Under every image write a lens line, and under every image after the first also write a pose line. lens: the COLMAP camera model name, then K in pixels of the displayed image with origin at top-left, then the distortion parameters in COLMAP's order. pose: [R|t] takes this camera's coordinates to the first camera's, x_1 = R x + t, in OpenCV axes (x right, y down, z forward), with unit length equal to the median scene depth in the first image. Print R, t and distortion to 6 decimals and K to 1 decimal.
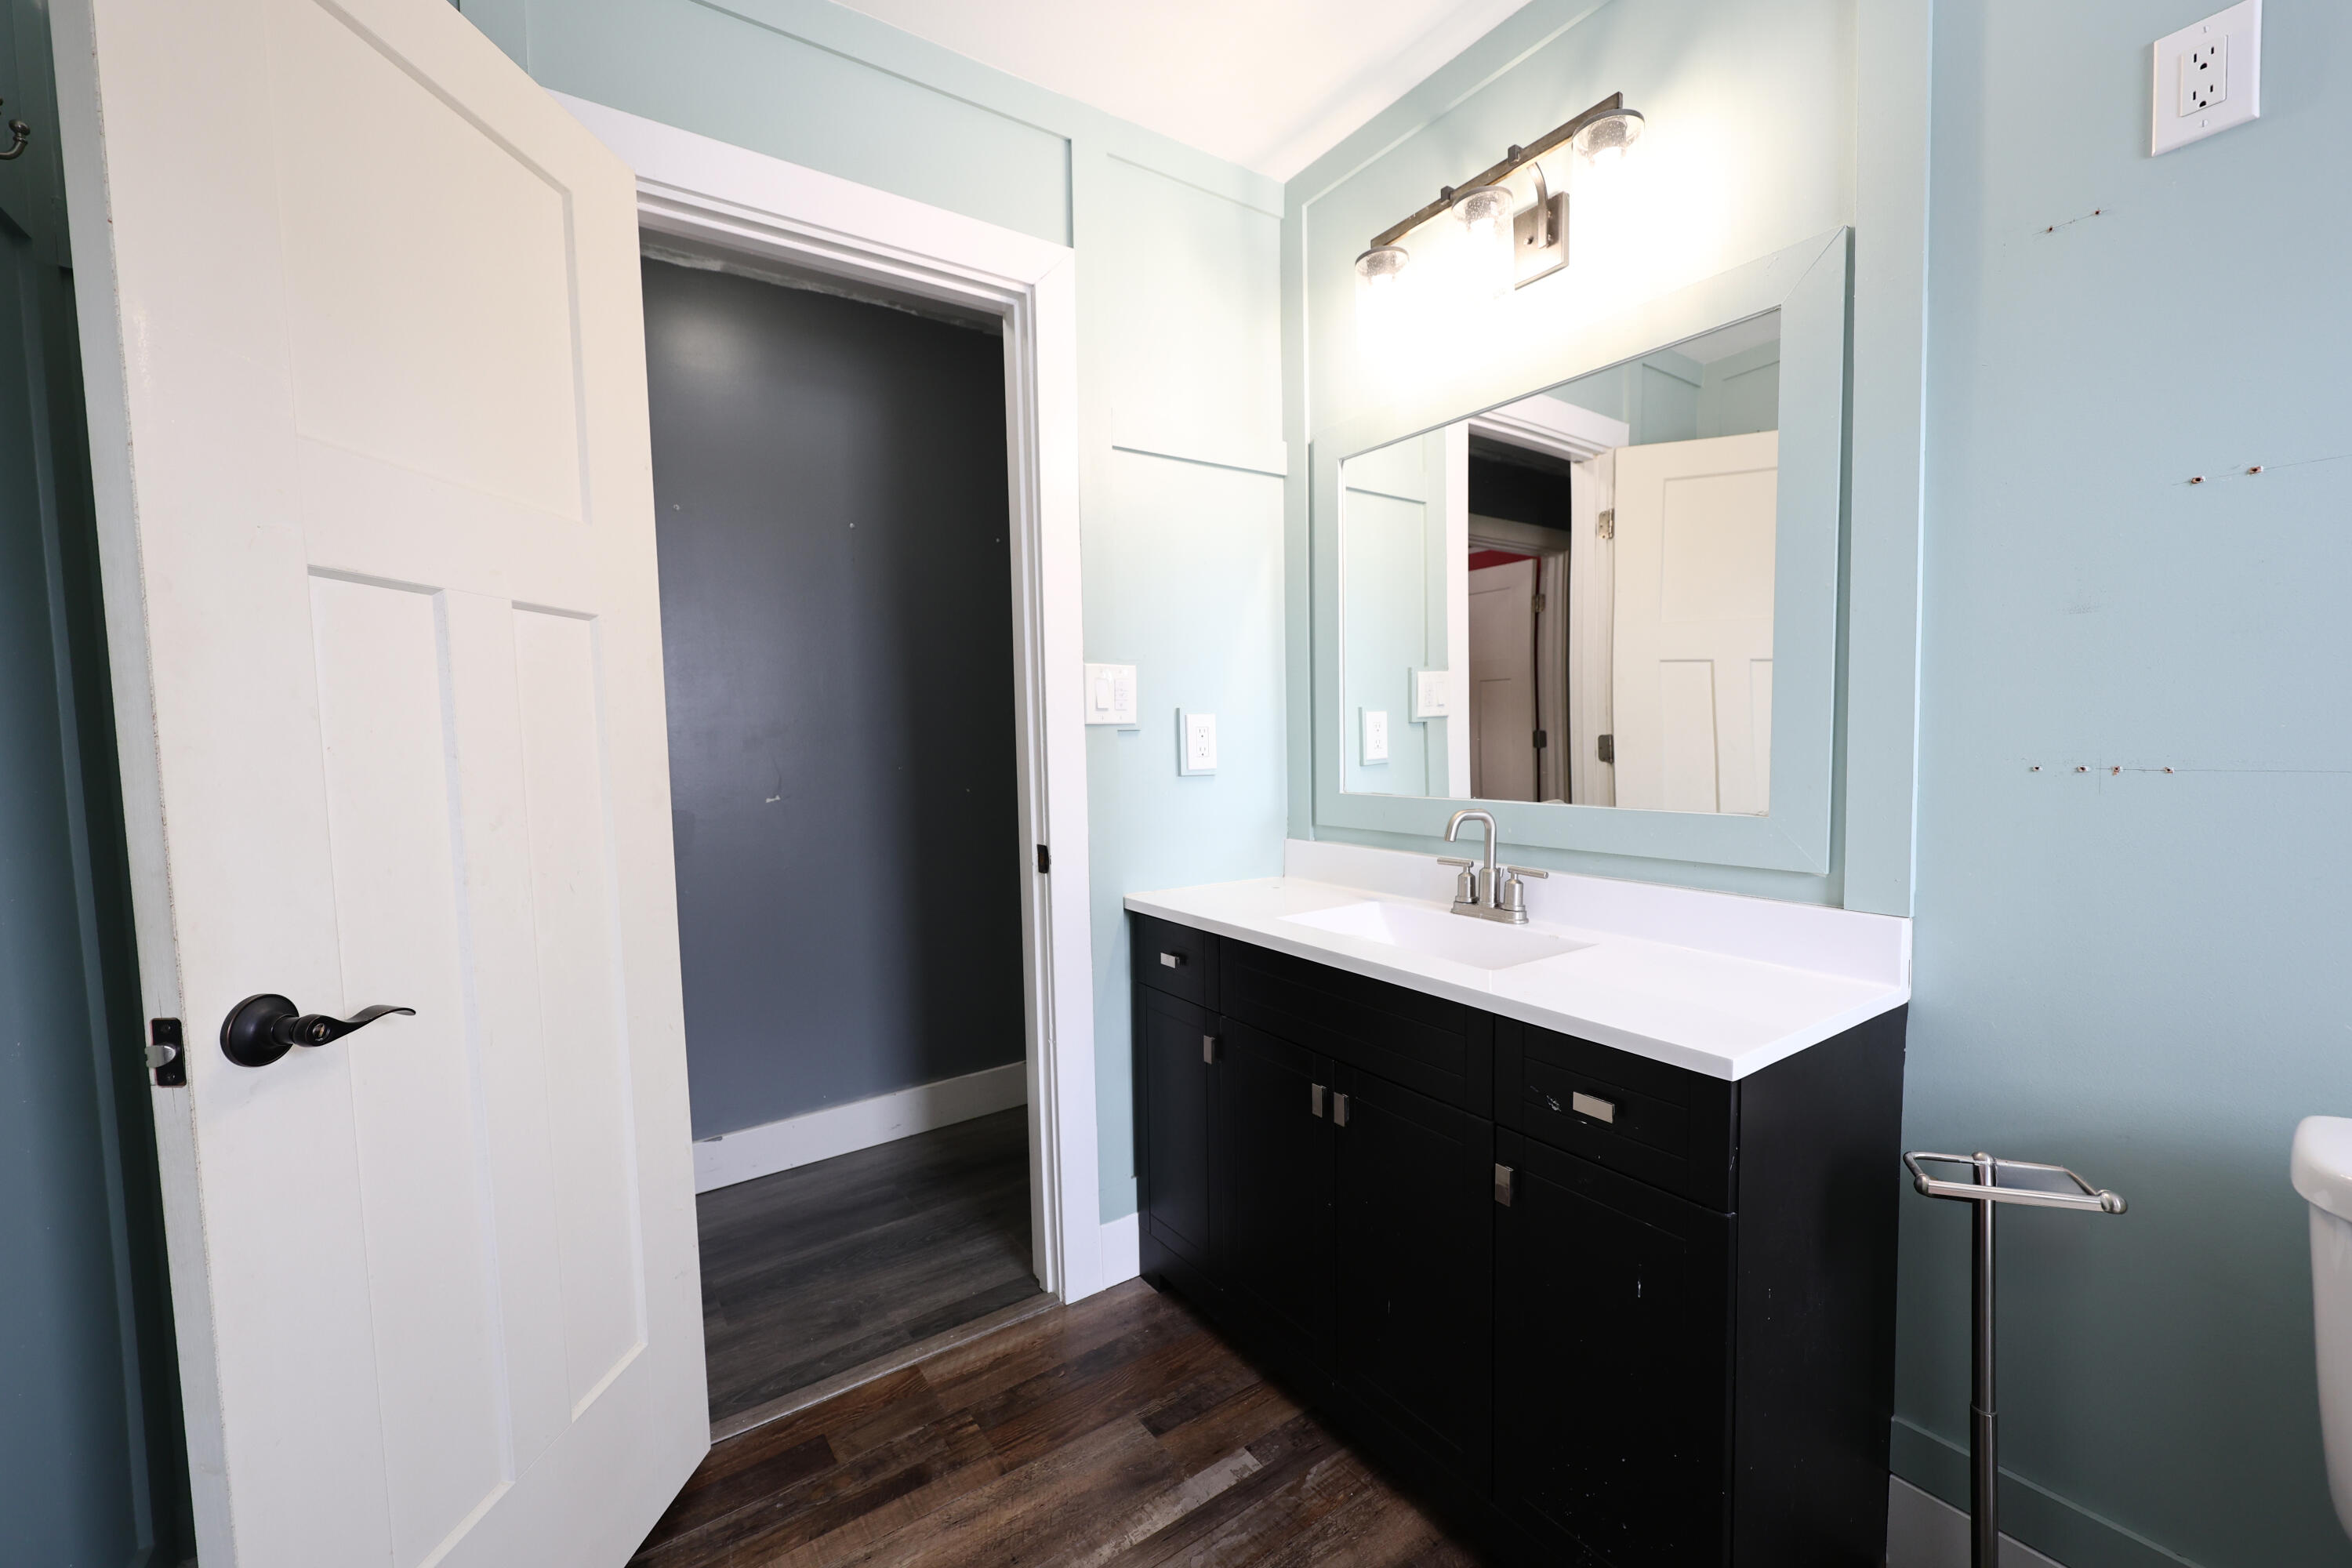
lens RADIAL K [[932.7, 0, 1183.0], [0, 932.7, 797.6], [0, 0, 1]] dist [-0.000090, -0.000297]
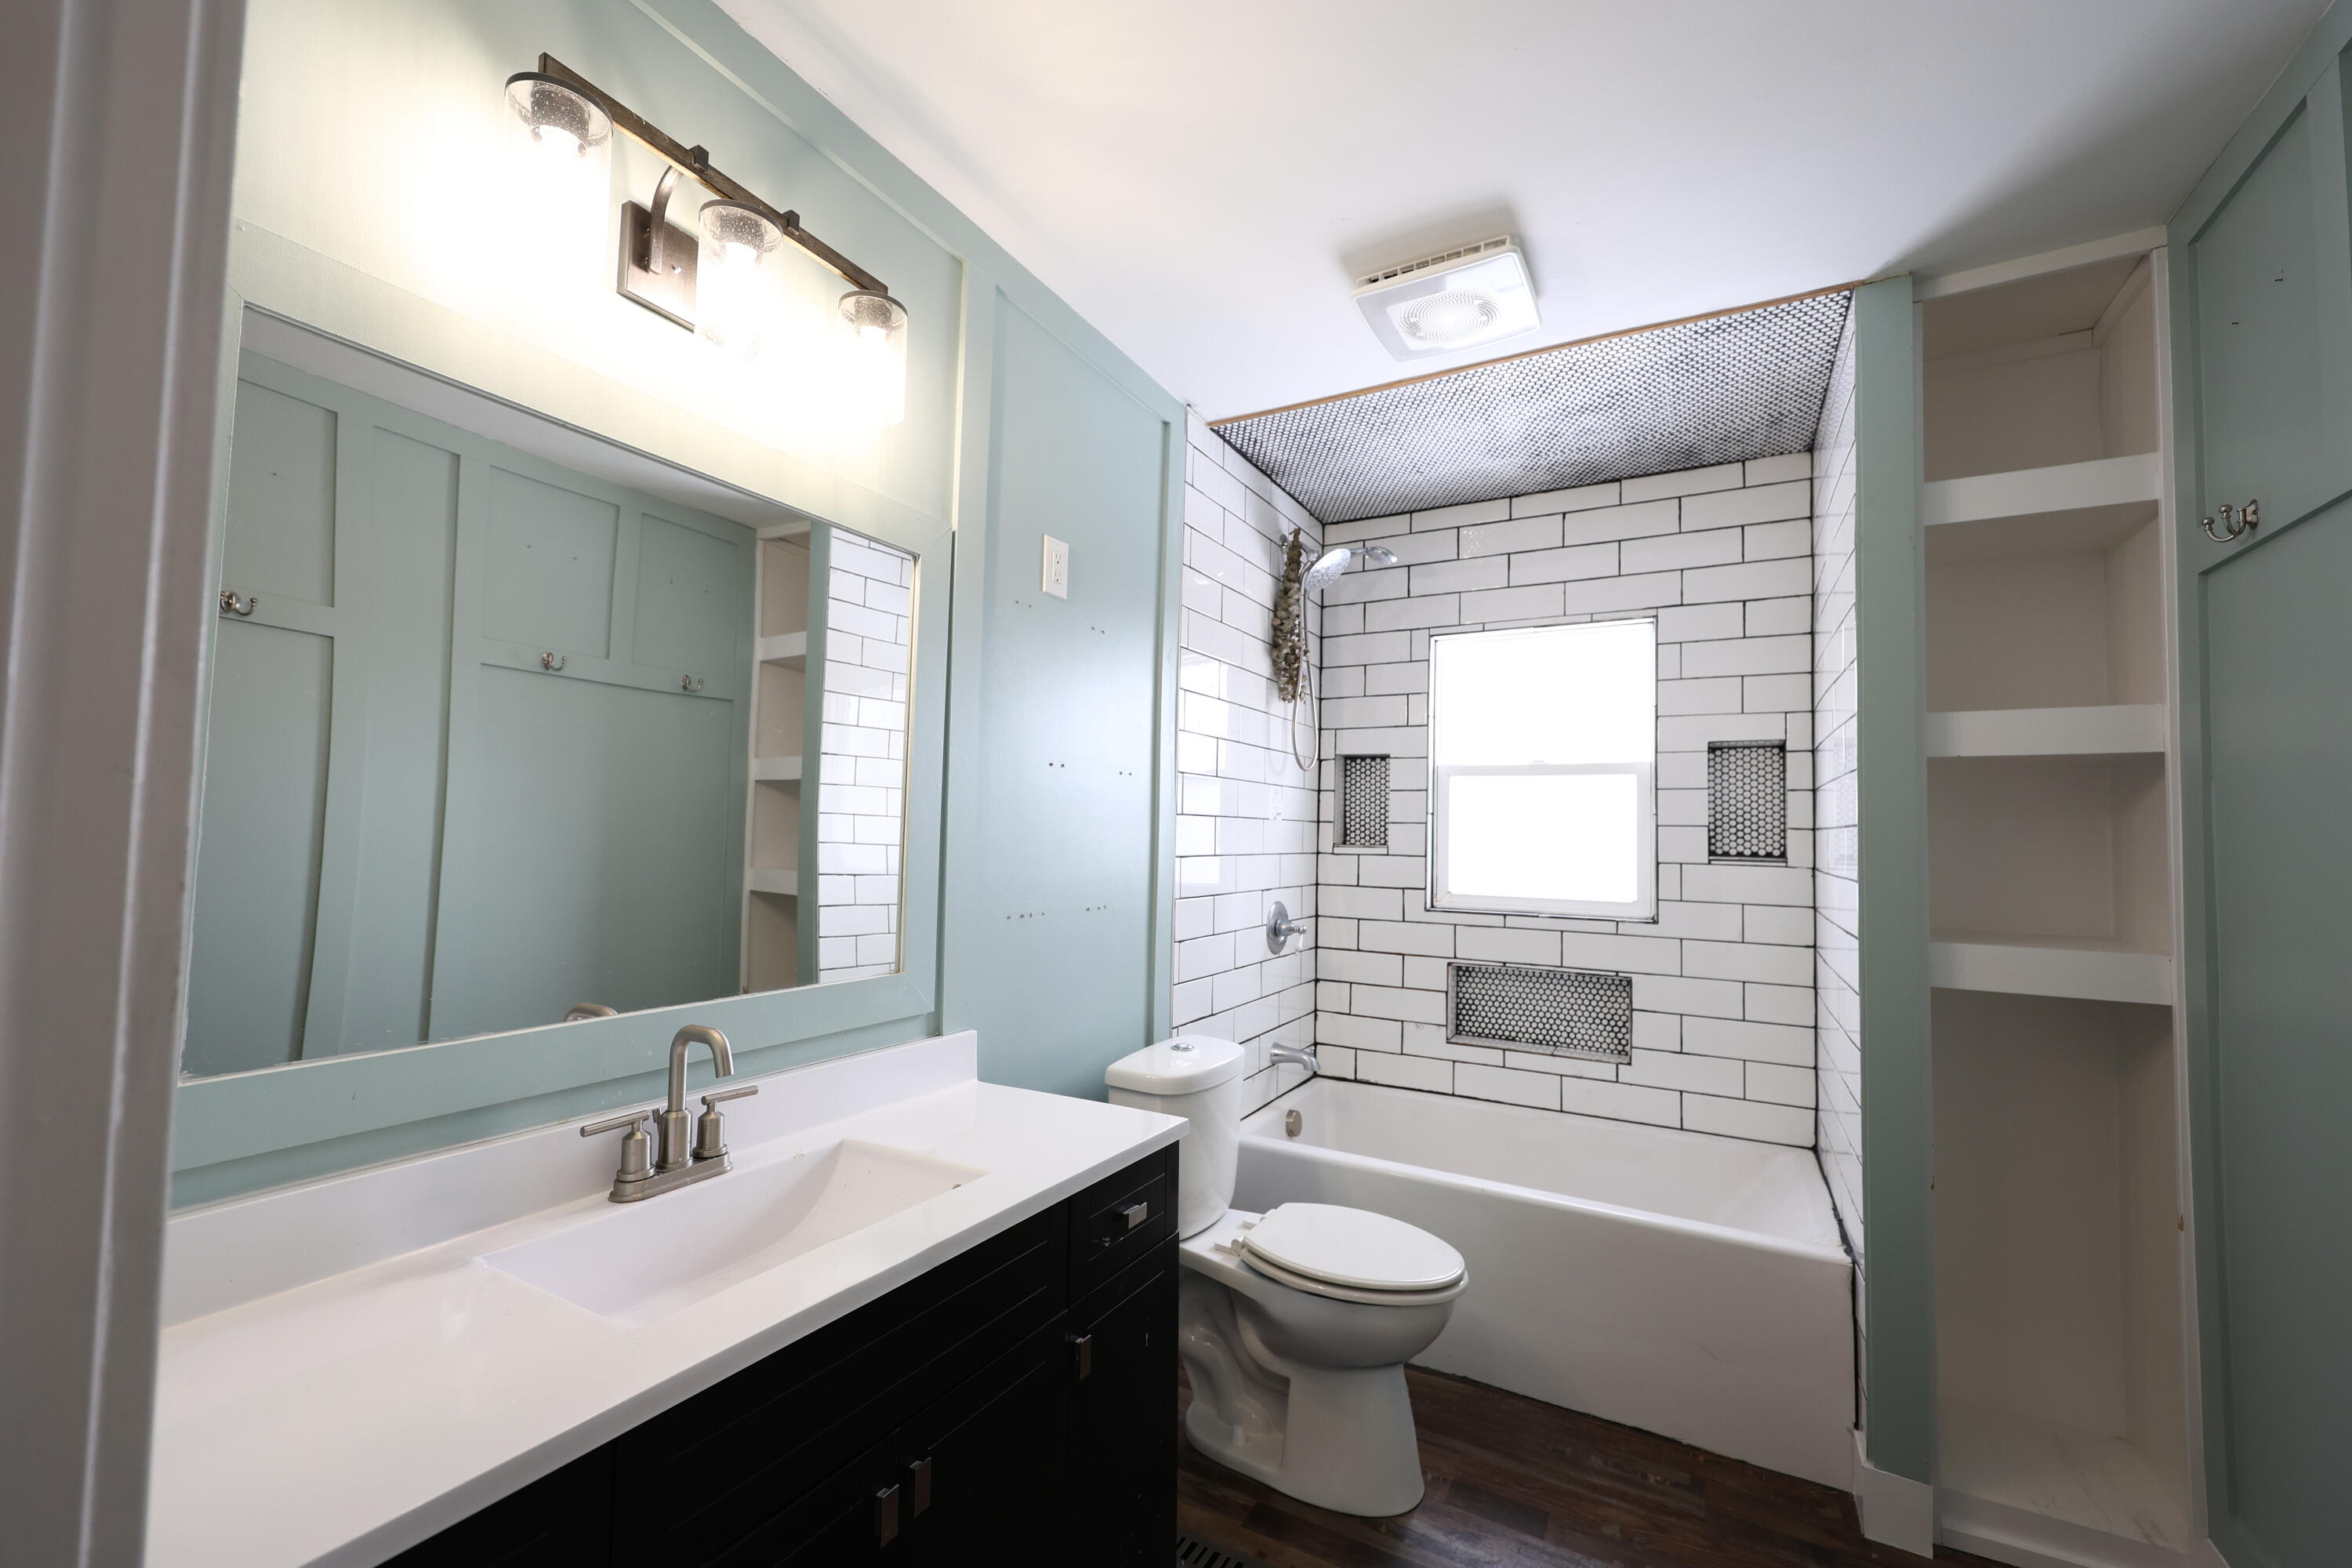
lens RADIAL K [[932.7, 0, 1183.0], [0, 932.7, 797.6], [0, 0, 1]] dist [-0.000090, -0.000297]
pose [[-0.441229, 0.061484, 0.895286, -0.478280], [0.047952, 0.997840, -0.044894, -0.105220], [-0.896112, 0.023122, -0.443225, 0.984813]]
